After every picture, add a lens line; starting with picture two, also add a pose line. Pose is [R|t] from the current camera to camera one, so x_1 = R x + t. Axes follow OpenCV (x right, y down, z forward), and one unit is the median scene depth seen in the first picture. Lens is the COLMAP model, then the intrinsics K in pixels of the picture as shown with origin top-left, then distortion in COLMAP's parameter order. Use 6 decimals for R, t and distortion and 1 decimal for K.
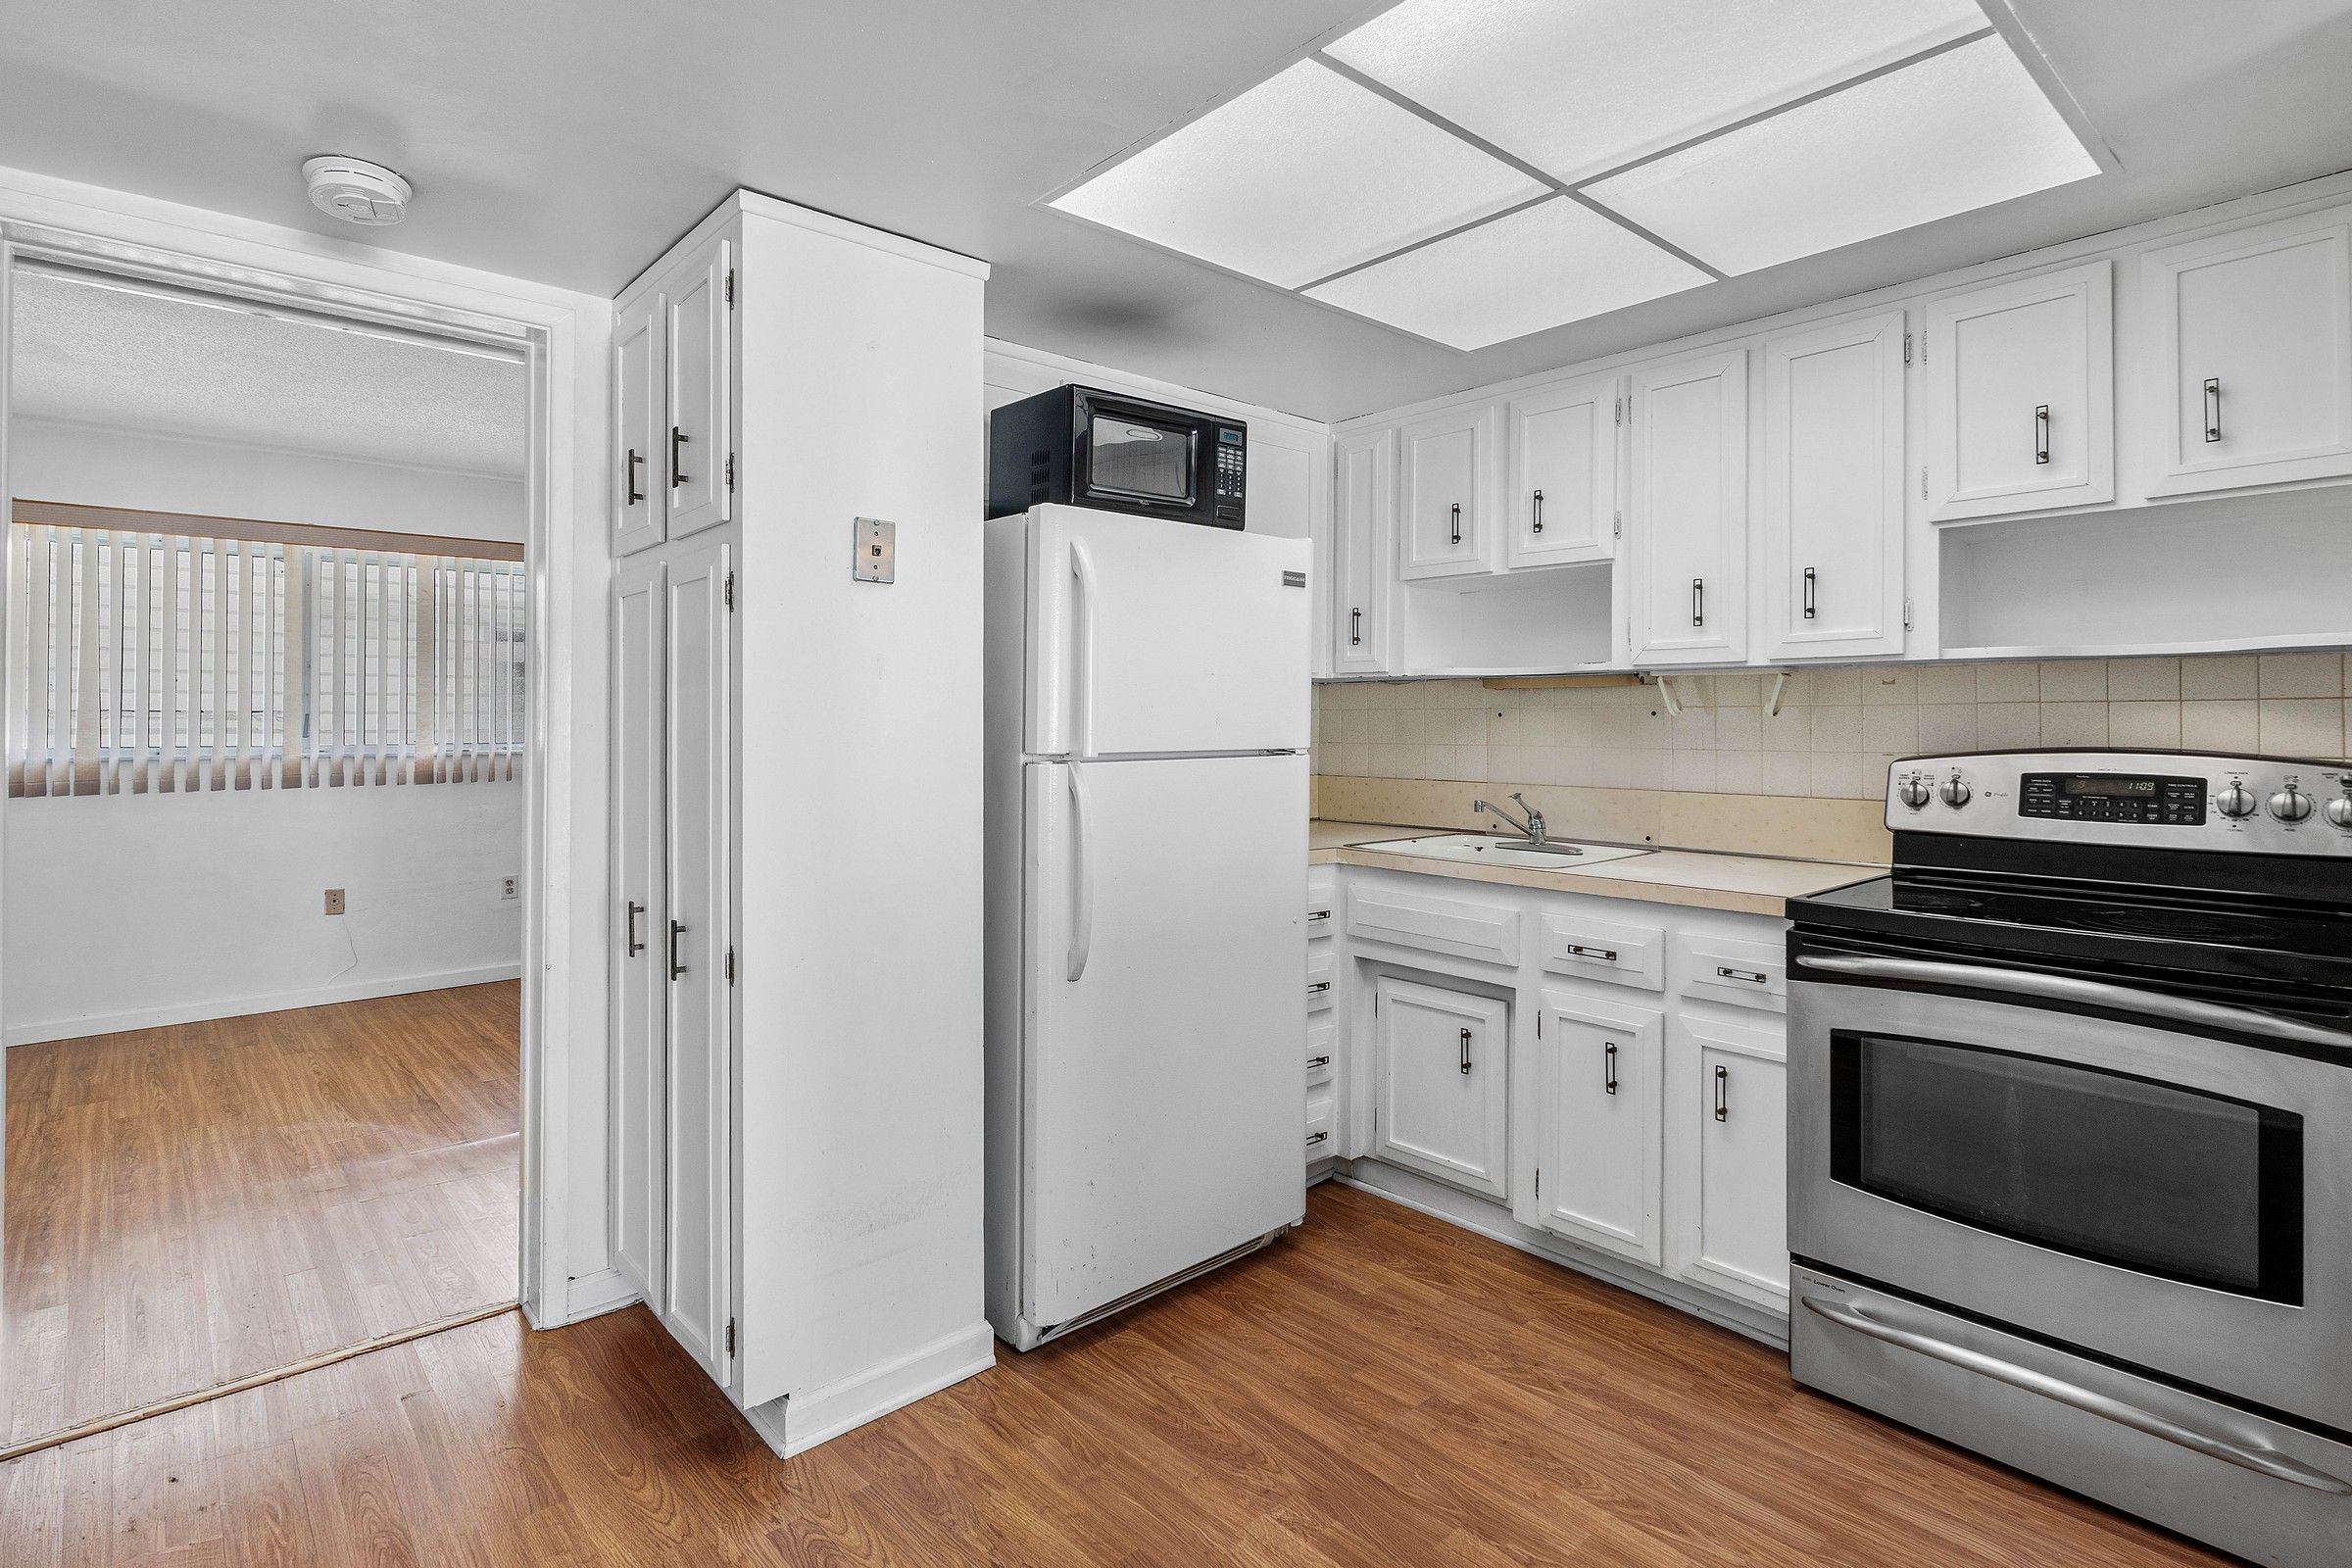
lens RADIAL K [[1118.1, 0, 1190.7], [0, 1118.1, 720.4], [0, 0, 1]] dist [0.001401, -0.000603]
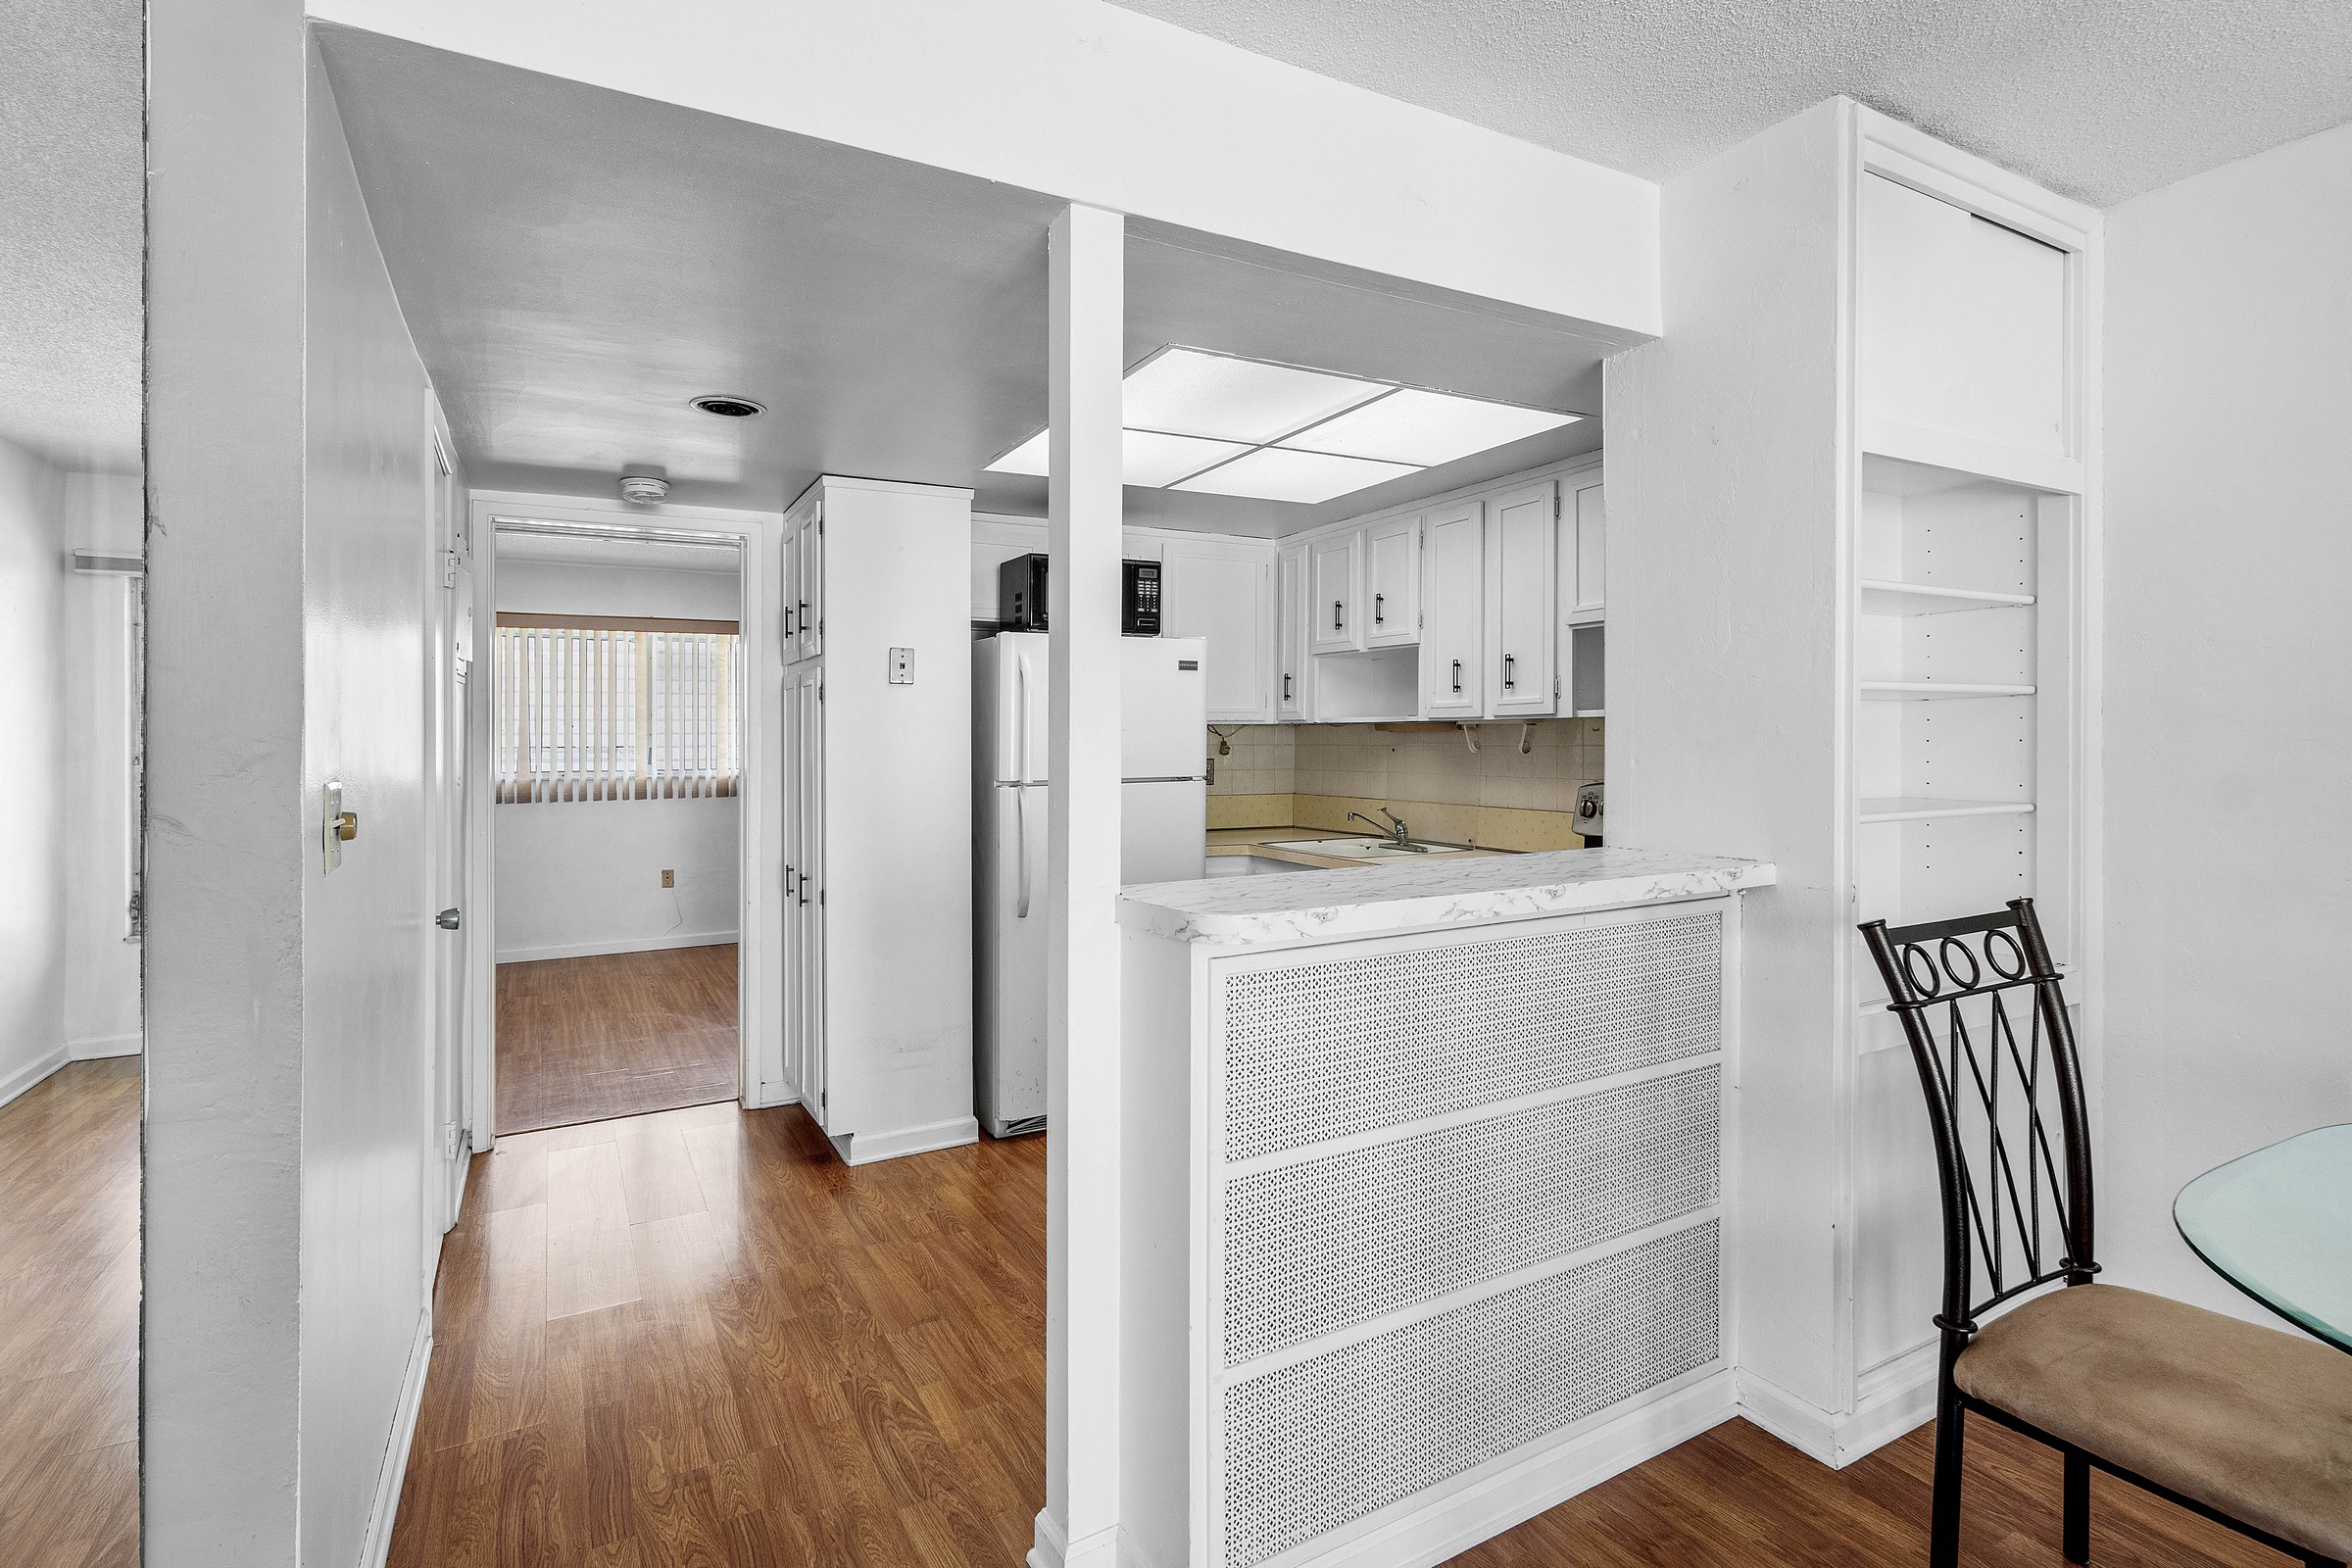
lens RADIAL K [[1159.2, 0, 1221.6], [0, 1159.2, 734.5], [0, 0, 1]] dist [0.000093, 0.000302]
pose [[0.973211, -0.007876, -0.229778, 0.499233], [0.008111, 0.999967, 0.000078, -0.032192], [0.229770, -0.001940, 0.973243, -0.525934]]
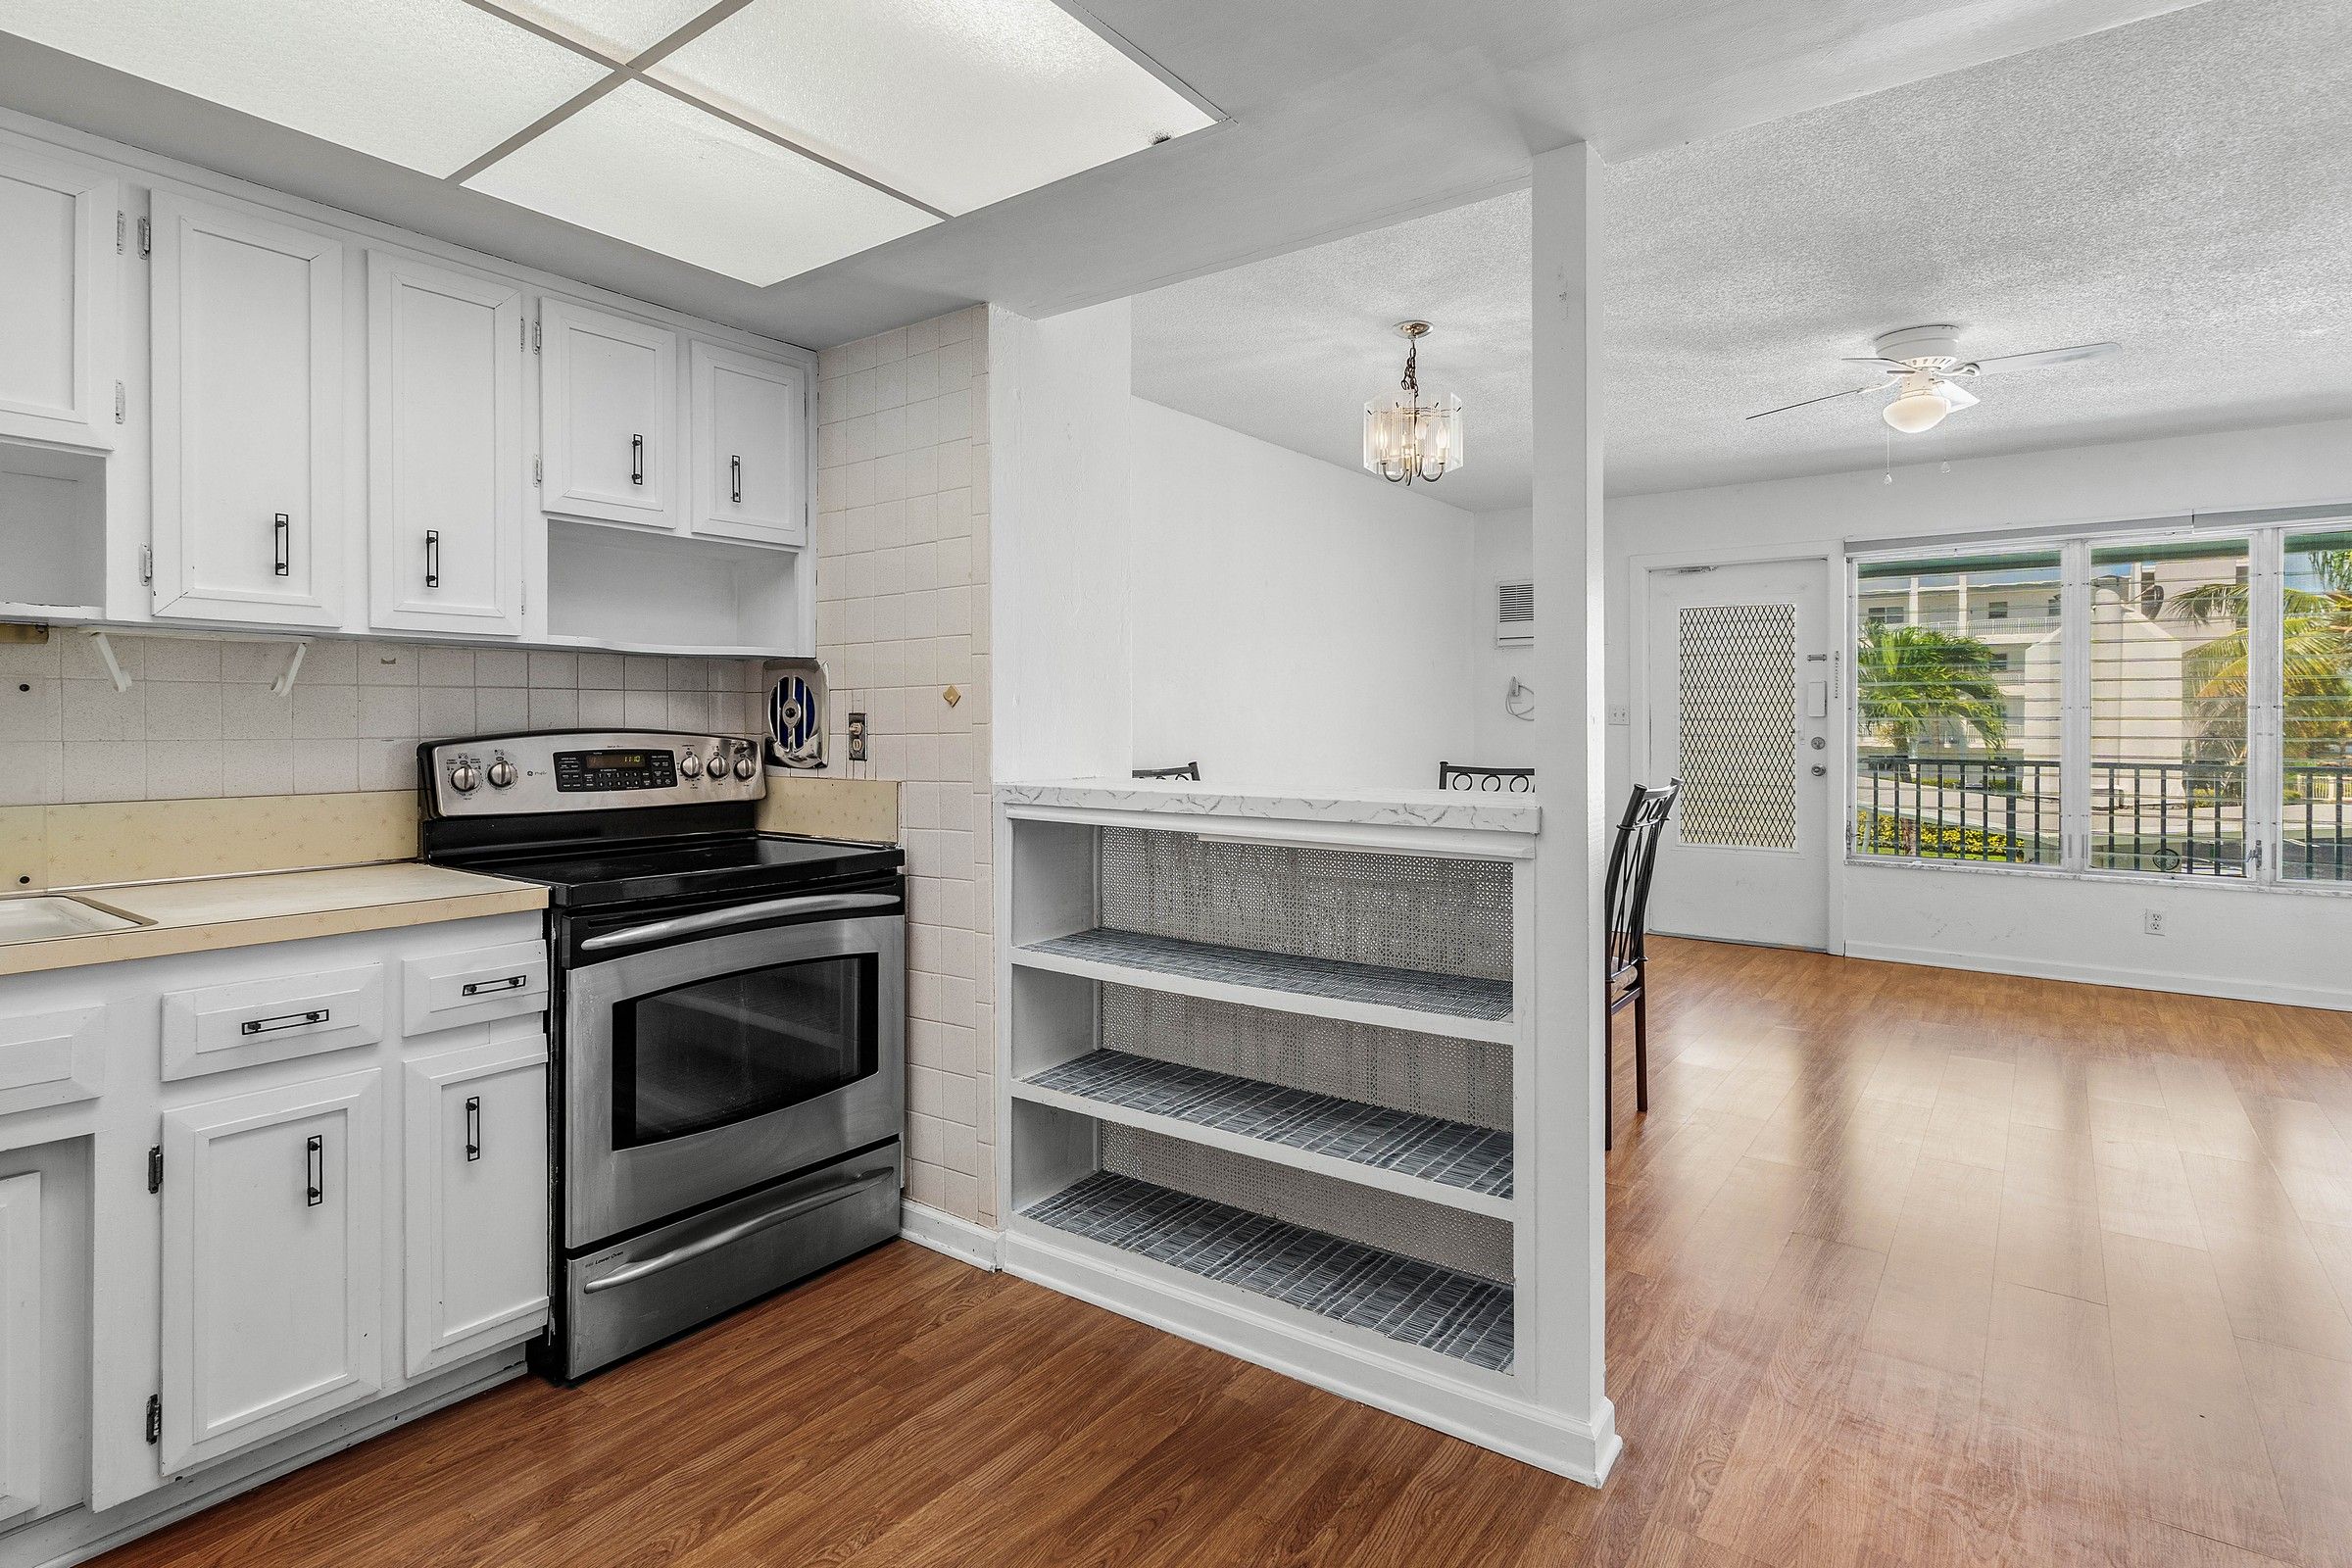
lens RADIAL K [[1159.2, 0, 1221.6], [0, 1159.2, 734.5], [0, 0, 1]] dist [0.000093, 0.000302]
pose [[-0.196569, -0.012178, 0.980414, -0.446677], [-0.004478, 0.999924, 0.011523, 0.012034], [-0.980480, -0.002125, -0.196608, 0.522521]]
